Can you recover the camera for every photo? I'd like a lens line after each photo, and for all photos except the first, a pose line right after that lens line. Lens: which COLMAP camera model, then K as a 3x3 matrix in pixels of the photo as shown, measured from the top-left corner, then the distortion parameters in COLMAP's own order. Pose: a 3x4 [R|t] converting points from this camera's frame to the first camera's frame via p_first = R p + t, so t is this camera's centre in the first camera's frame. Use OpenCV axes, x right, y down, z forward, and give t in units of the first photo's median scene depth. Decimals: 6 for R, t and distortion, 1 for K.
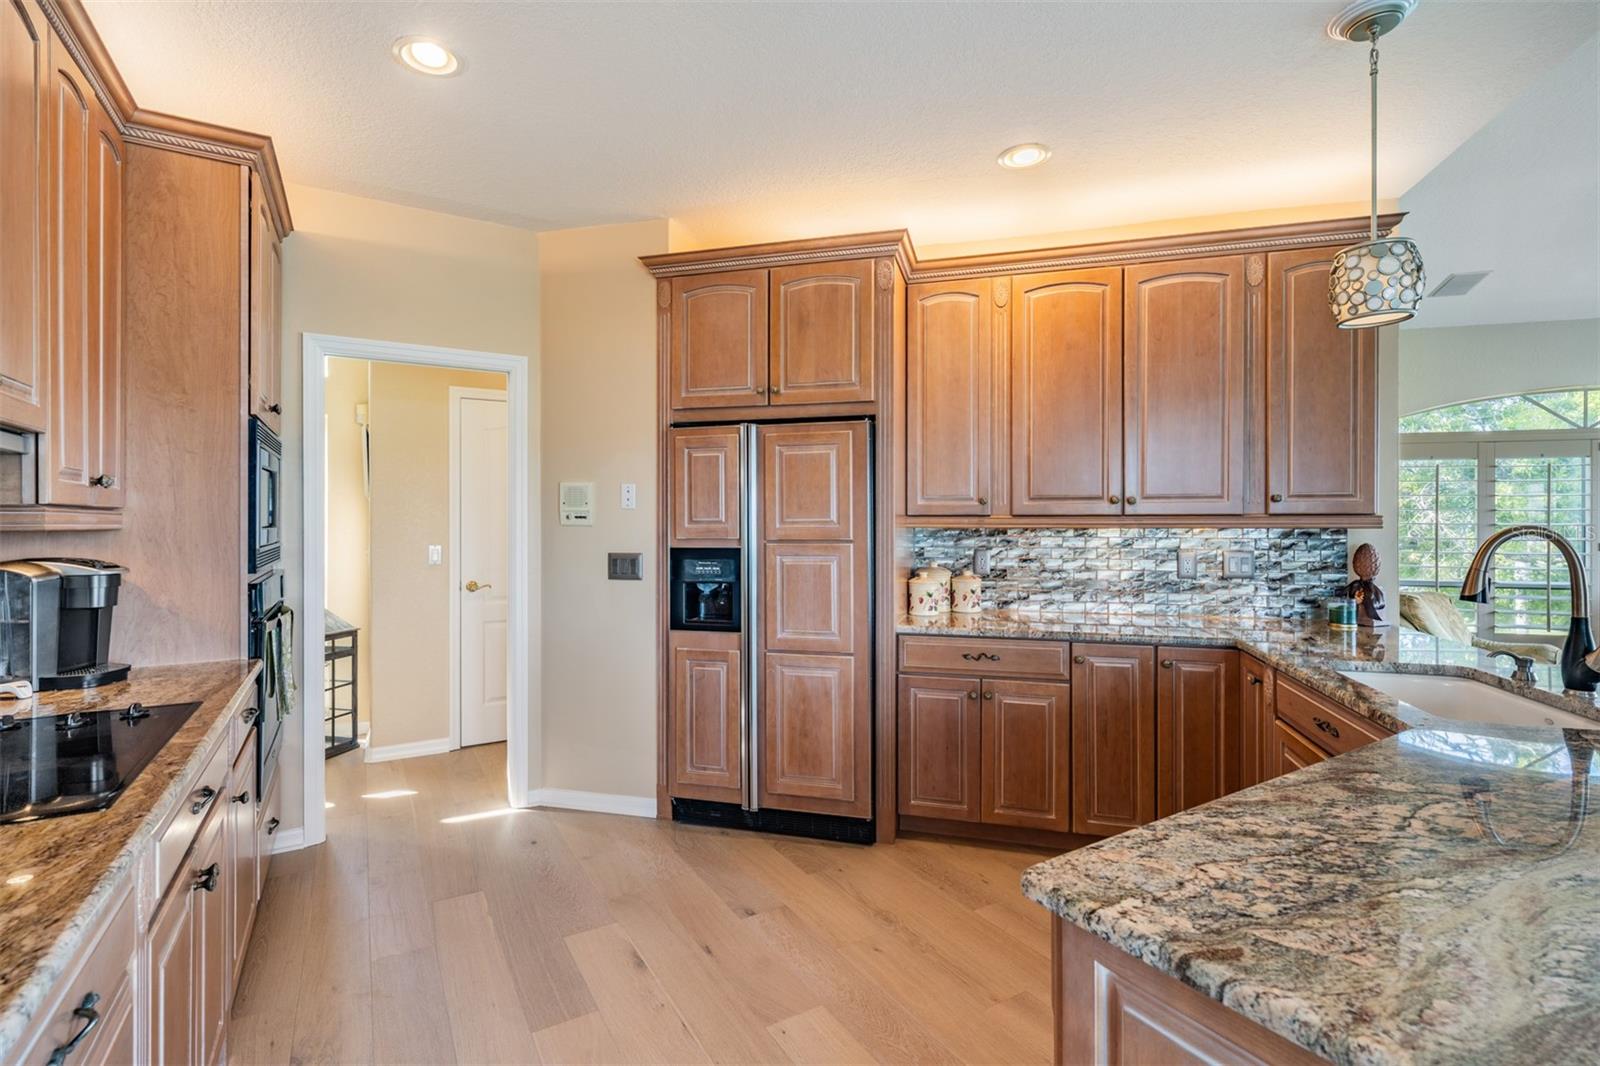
lens RADIAL K [[736.9, 0, 793.3], [0, 736.9, 521.3], [0, 0, 1]] dist [0.000821, -0.000522]
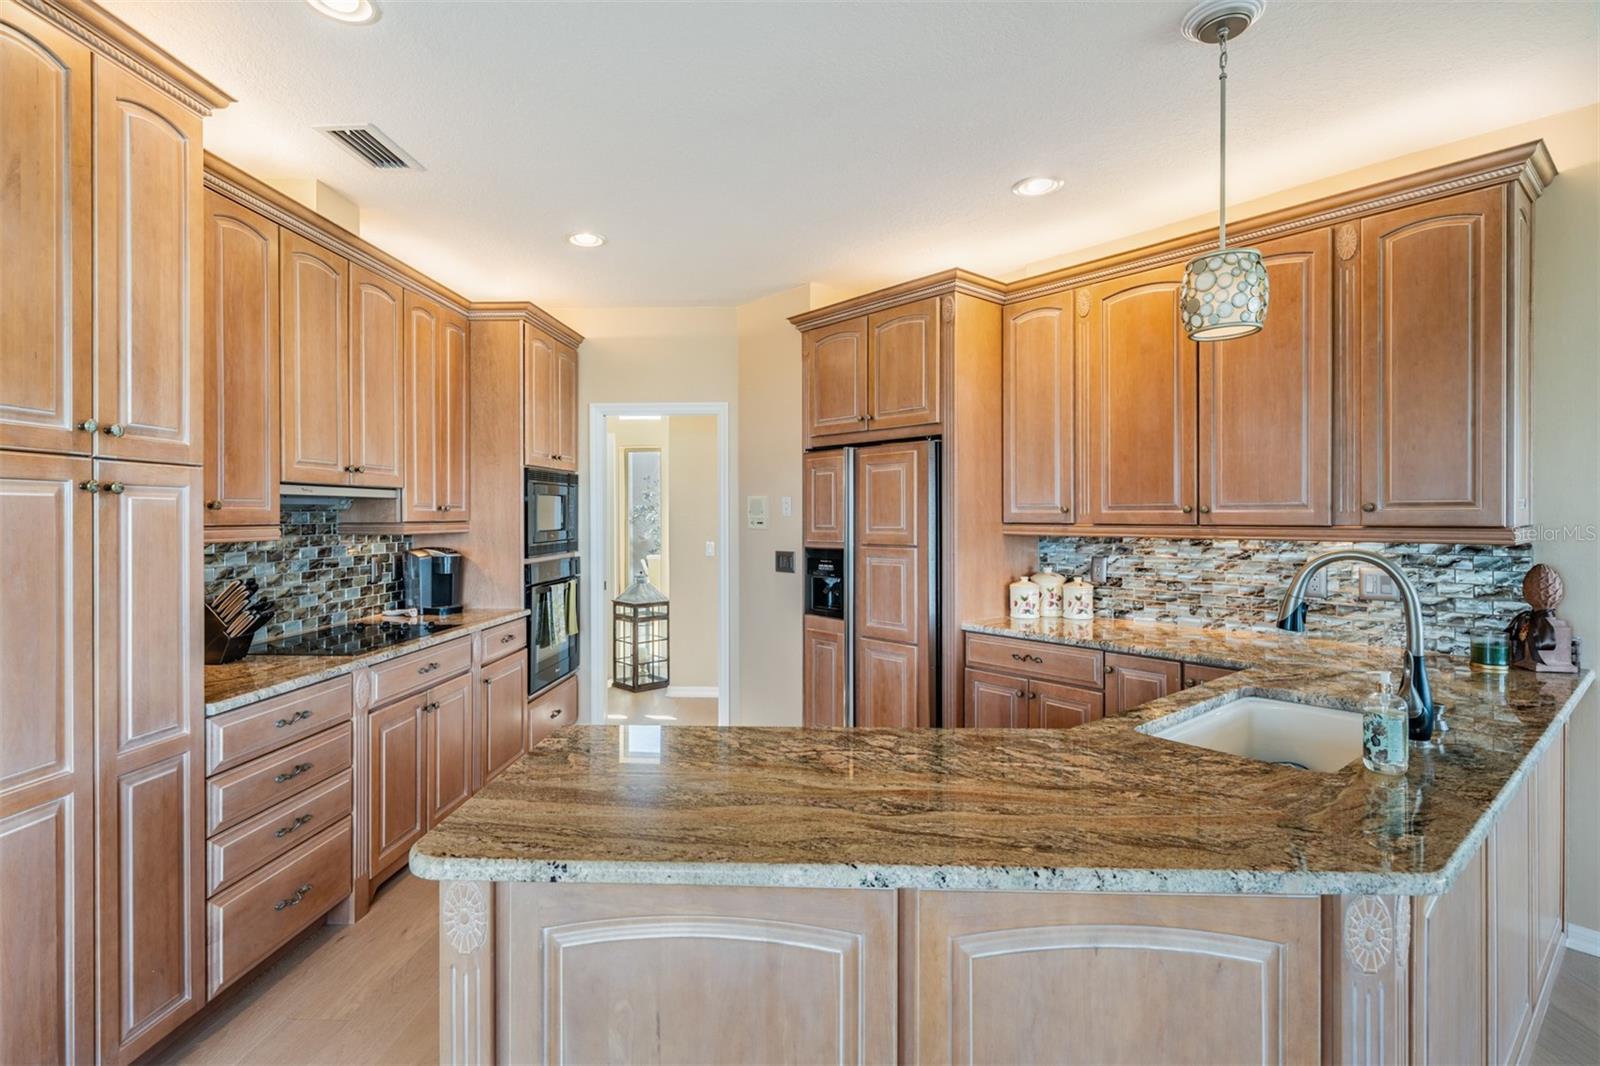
lens RADIAL K [[769.9, 0, 800.6], [0, 769.9, 517.3], [0, 0, 1]] dist [0.003385, -0.003052]
pose [[0.833983, 0.001254, -0.551788, 0.587878], [0.001091, 0.999992, 0.003921, -0.023340], [0.551788, -0.003872, 0.833975, -0.100905]]
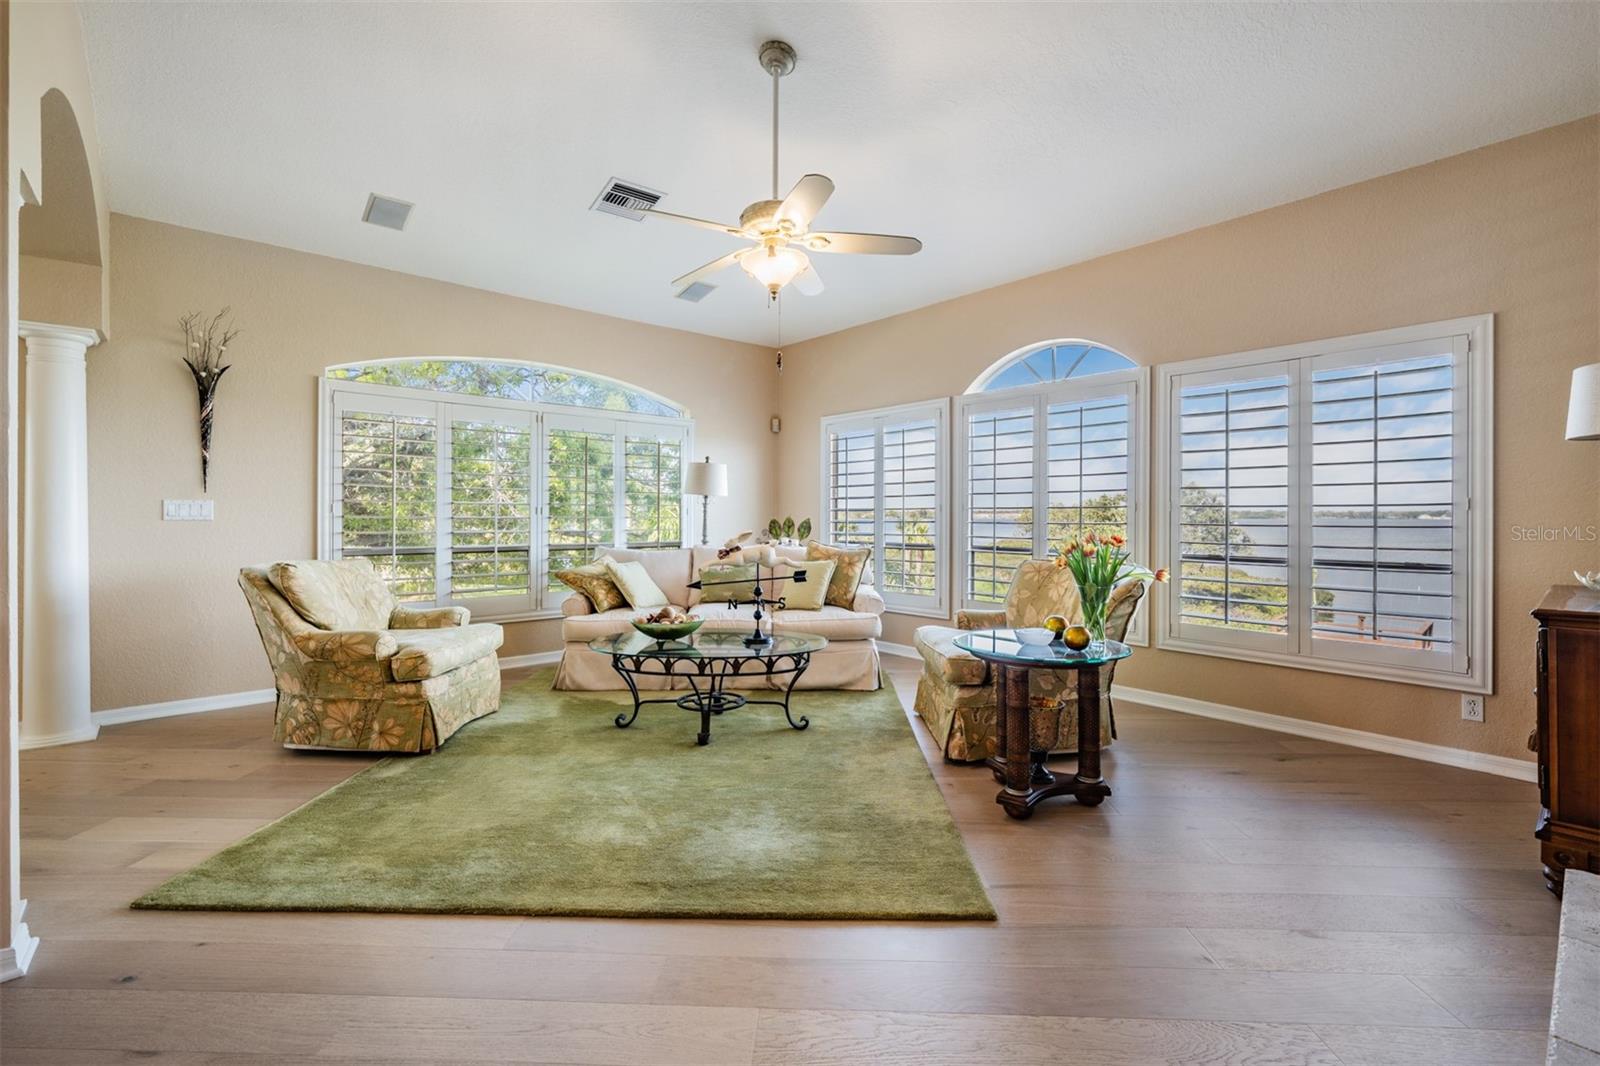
lens RADIAL K [[694.2, 0, 792.2], [0, 694.2, 524.4], [0, 0, 1]] dist [-0.005043, -0.000296]
pose [[0.543809, -0.007691, 0.839174, 0.730666], [-0.001962, 0.999944, 0.010436, 0.071889], [-0.839207, -0.007322, 0.543763, 0.209394]]
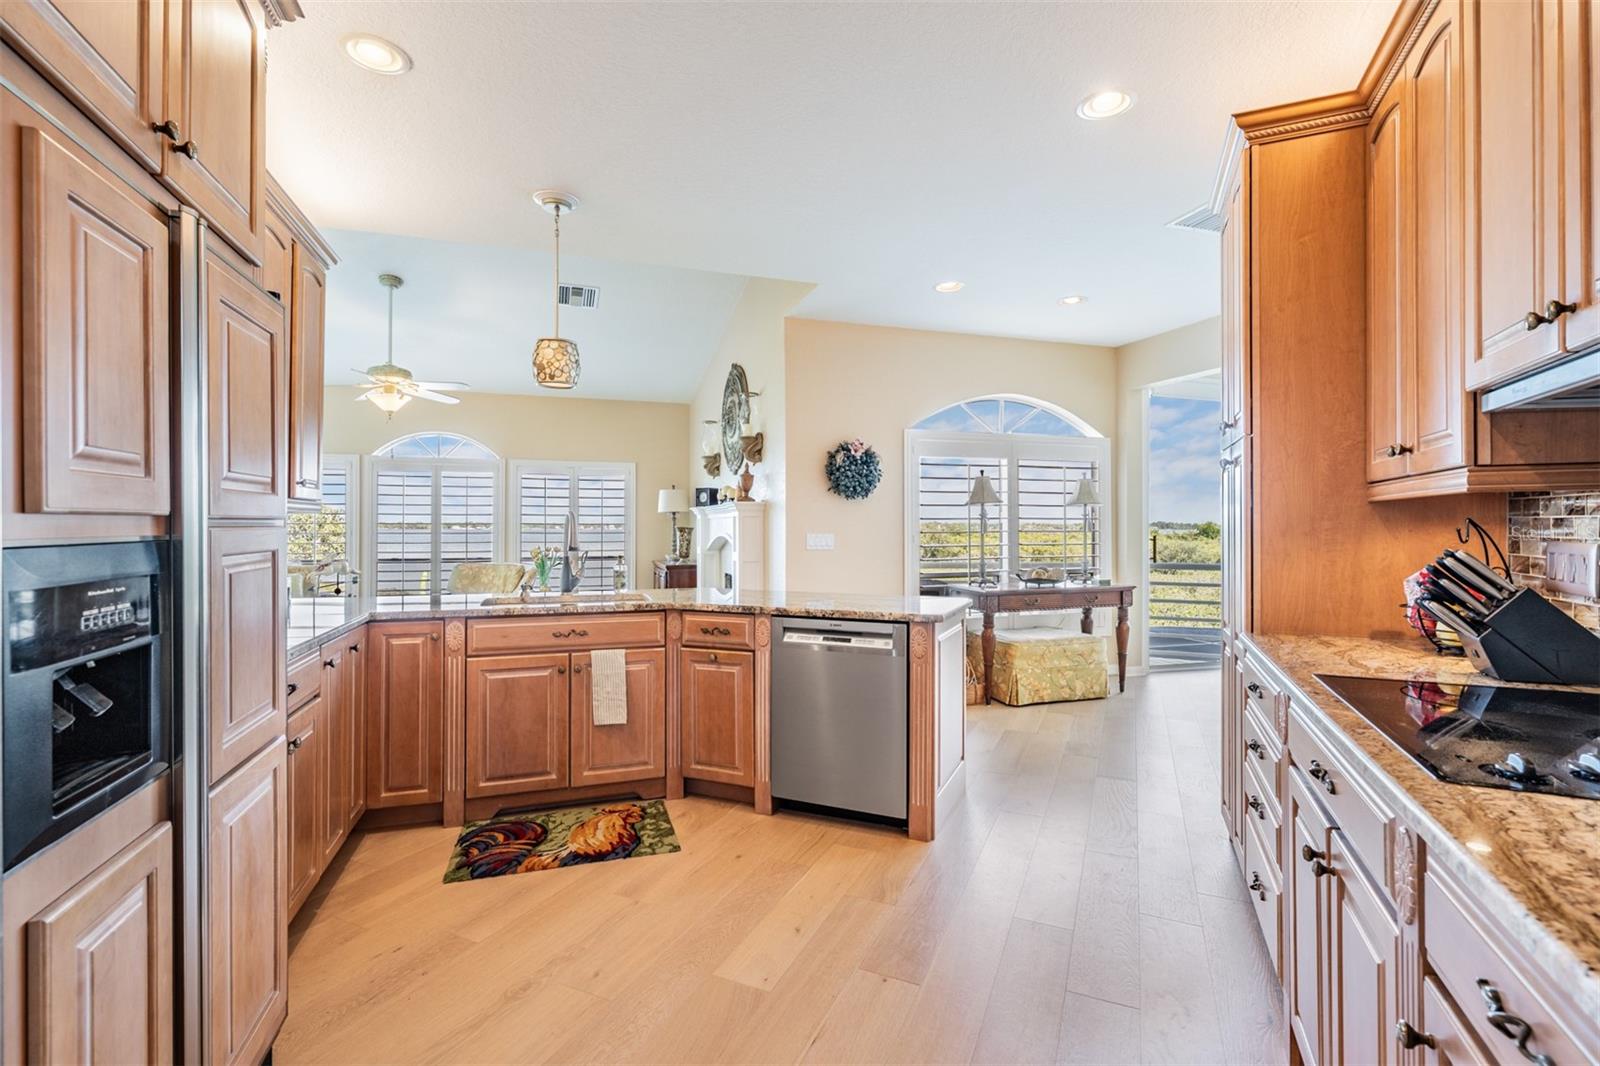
lens RADIAL K [[736.9, 0, 789.3], [0, 736.9, 526.7], [0, 0, 1]] dist [0.000821, -0.000522]
pose [[-0.564290, 0.000898, 0.825576, -0.564118], [-0.002068, 0.999995, -0.002501, 0.033301], [-0.825574, -0.003119, -0.564285, 1.006200]]
